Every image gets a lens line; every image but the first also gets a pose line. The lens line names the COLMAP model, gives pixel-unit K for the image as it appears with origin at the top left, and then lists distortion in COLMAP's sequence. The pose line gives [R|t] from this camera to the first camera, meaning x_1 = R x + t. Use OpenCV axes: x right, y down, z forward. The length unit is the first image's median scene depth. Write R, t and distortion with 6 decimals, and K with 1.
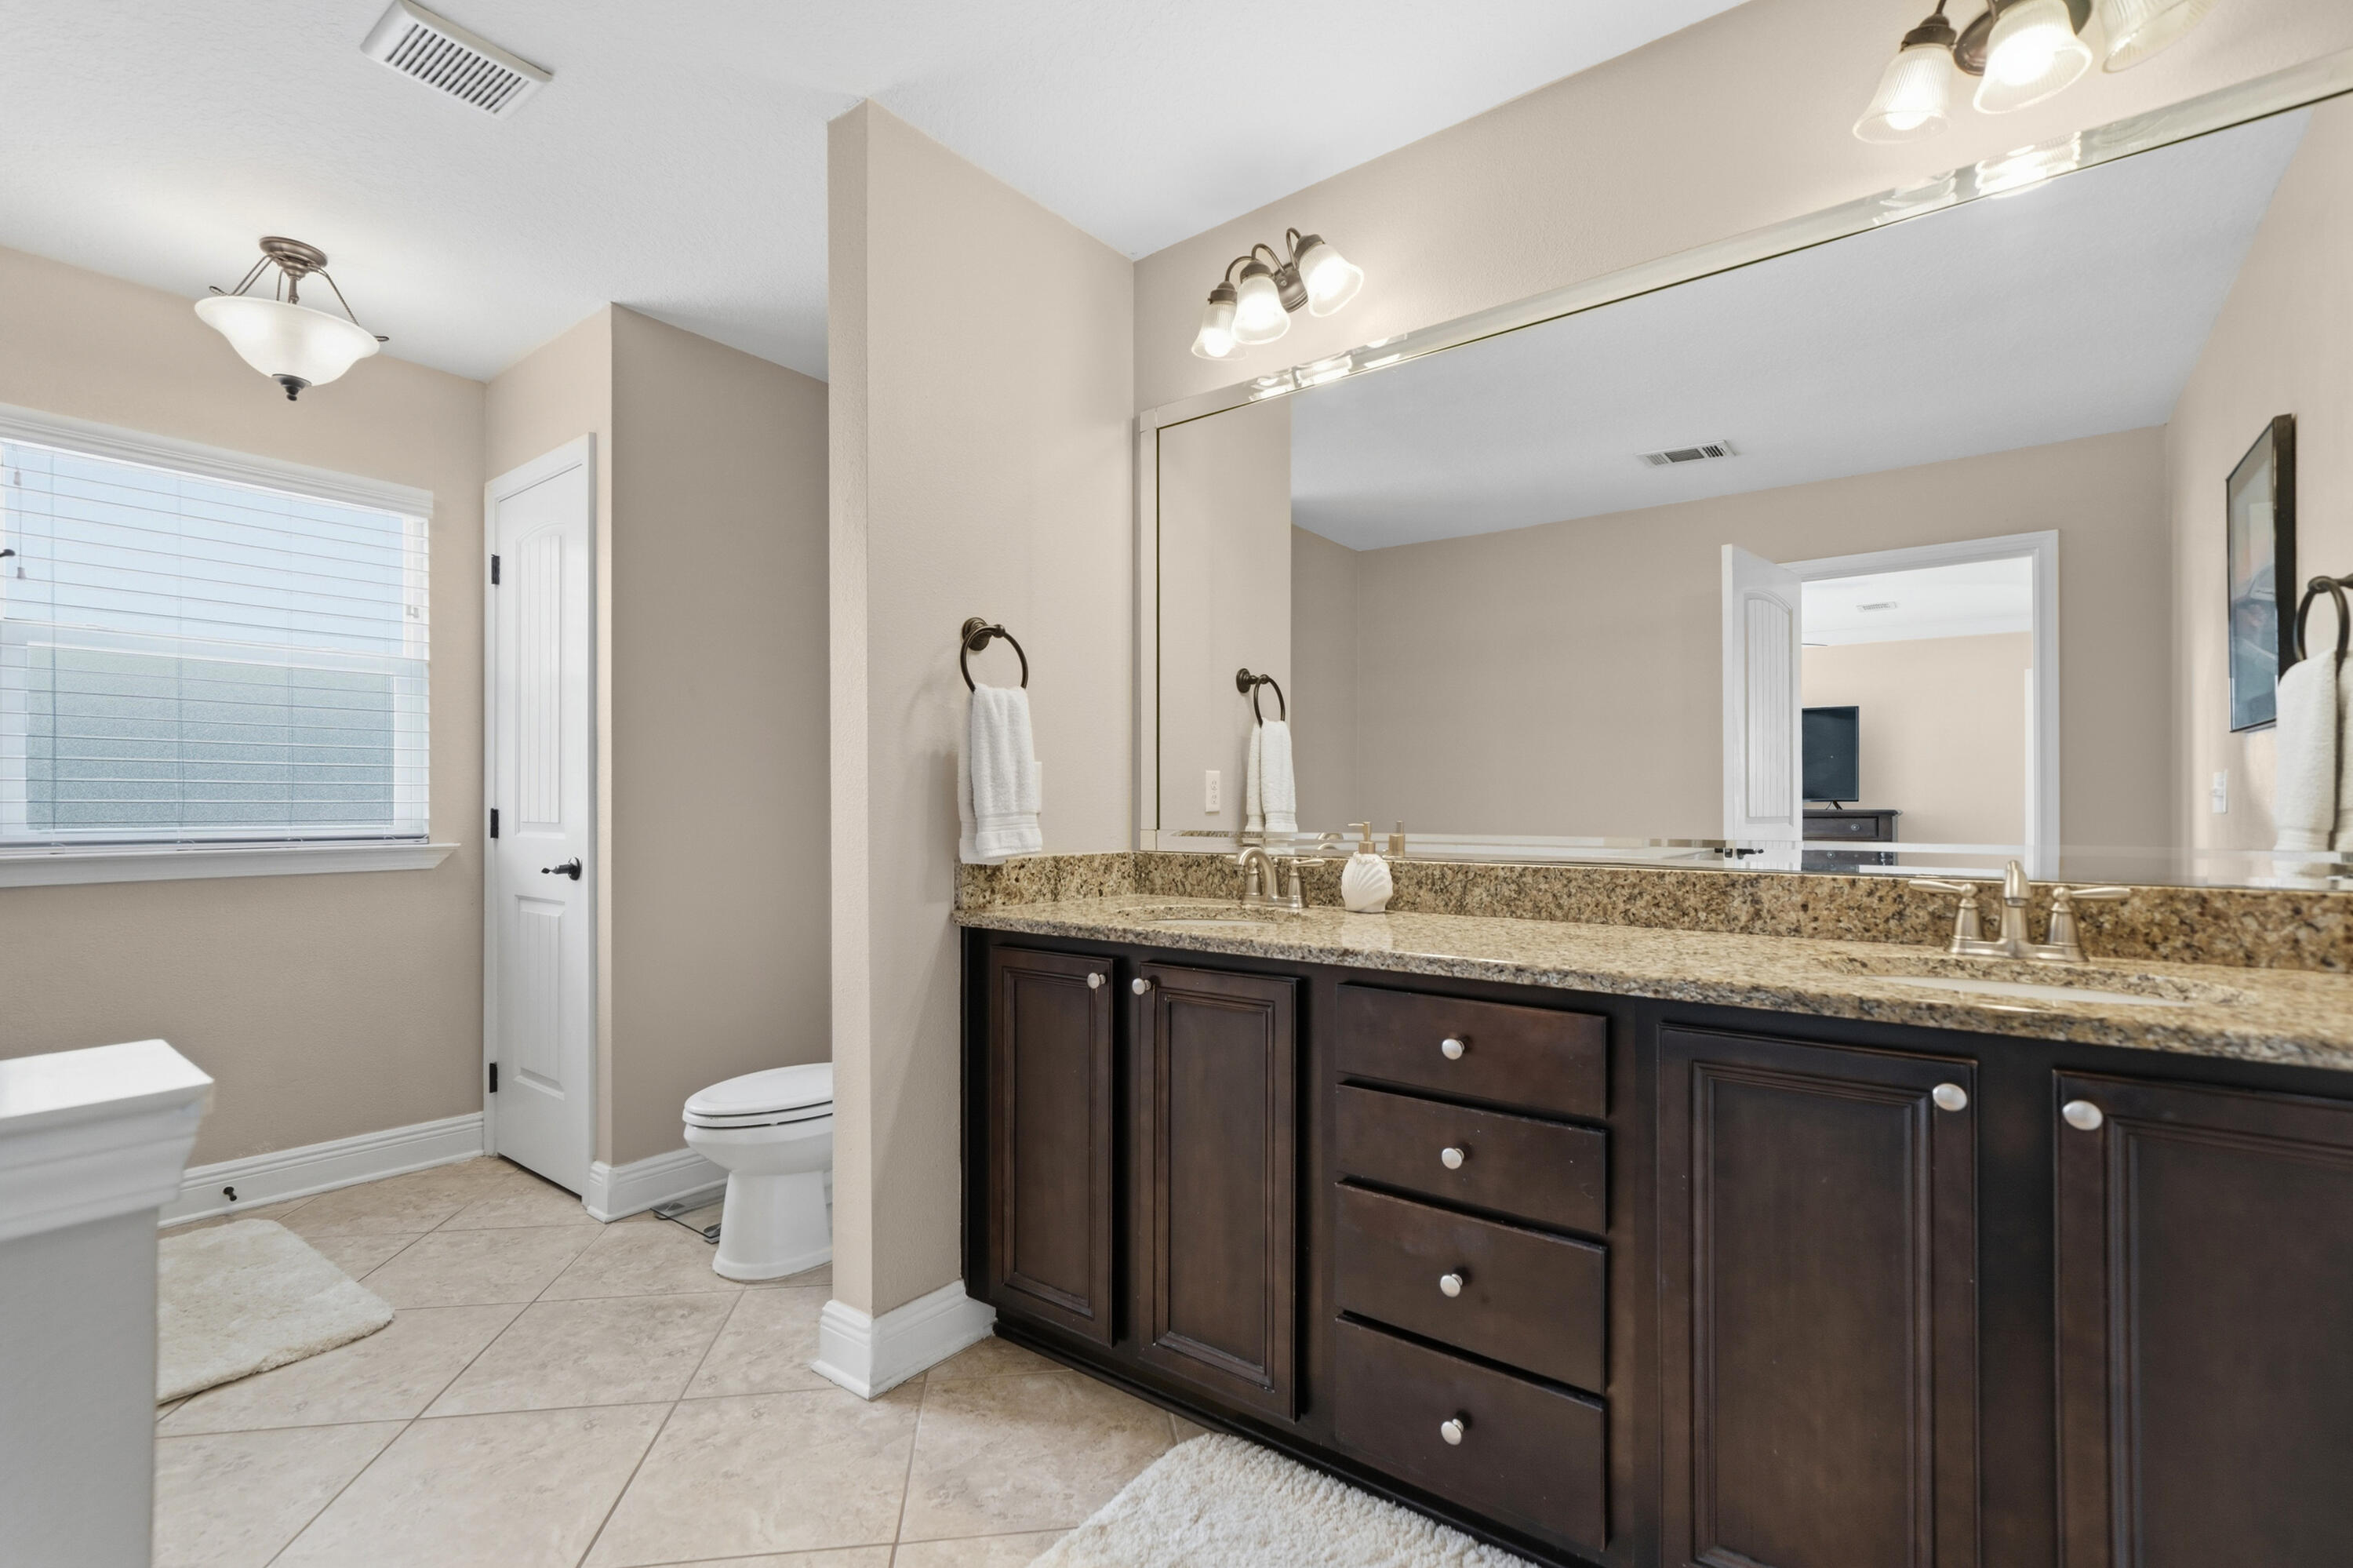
lens RADIAL K [[1058.5, 0, 1166.6], [0, 1058.5, 790.6], [0, 0, 1]] dist [0.009106, 0.000526]
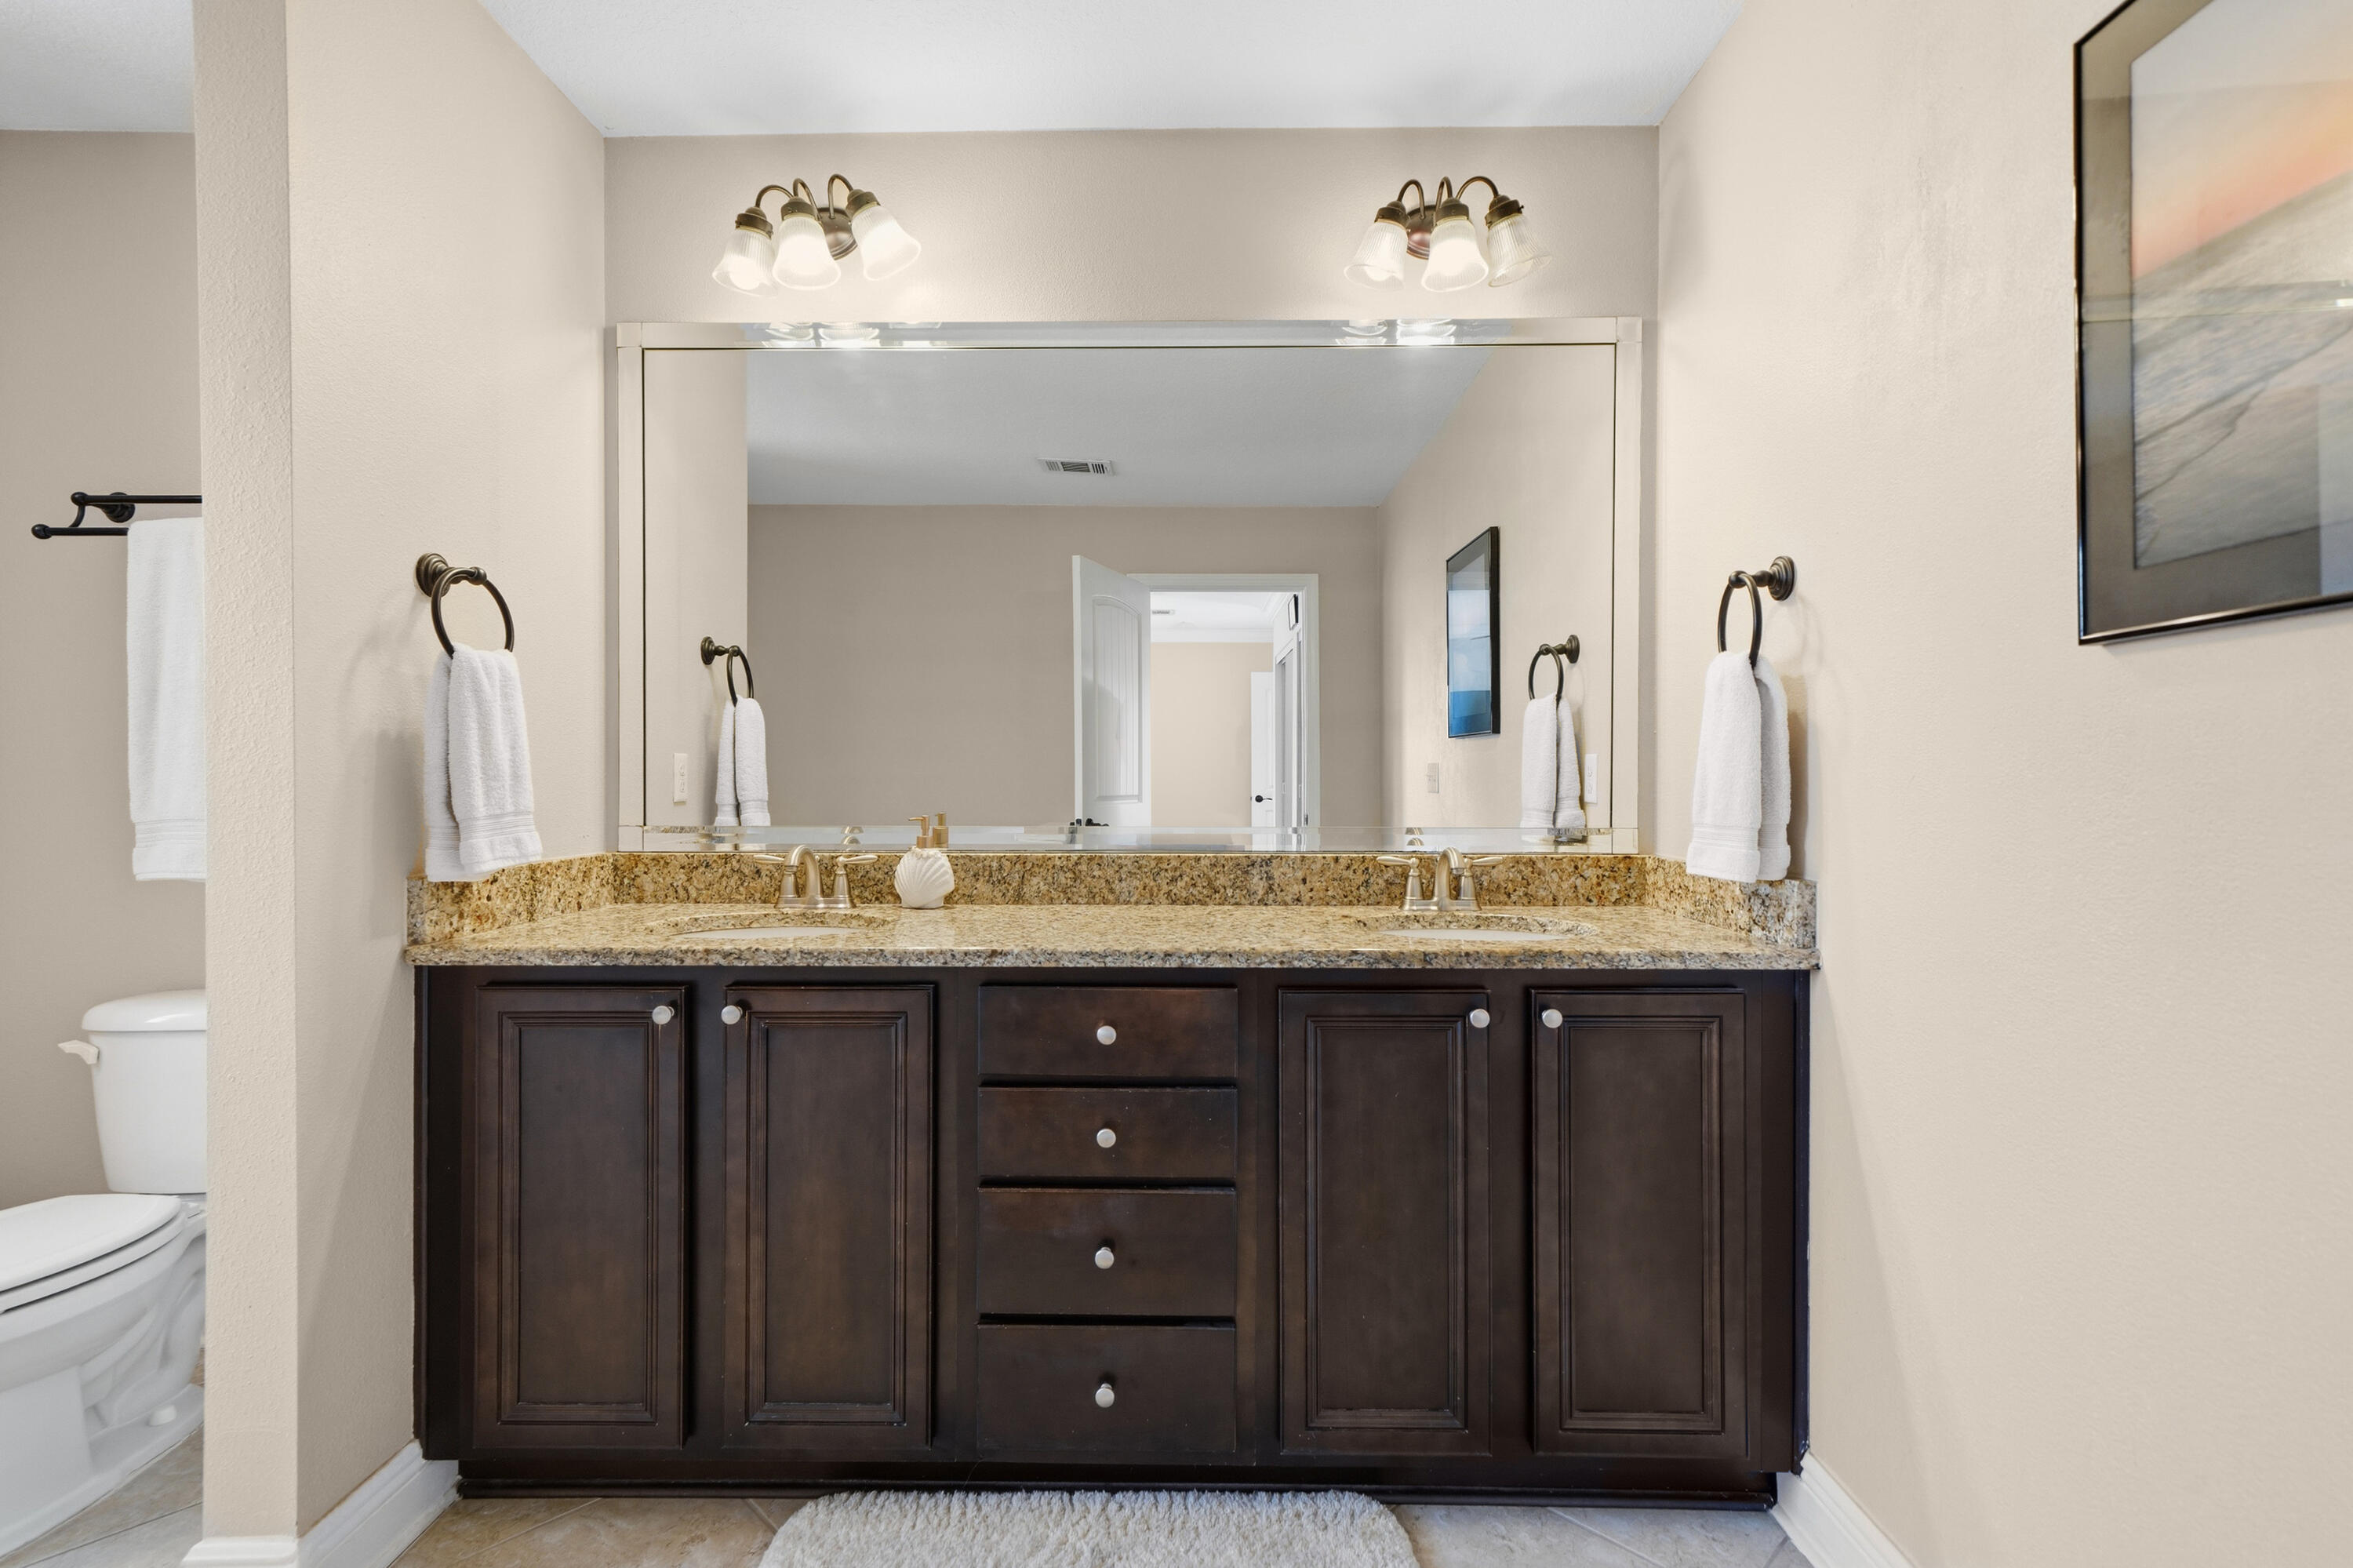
lens RADIAL K [[1098.4, 0, 1179.1], [0, 1098.4, 759.7], [0, 0, 1]] dist [0.012200, 0.001494]
pose [[0.797302, 0.011393, 0.603473, -0.259624], [-0.011034, 0.999930, -0.004300, -0.021774], [-0.603480, -0.003230, 0.797372, 0.058695]]
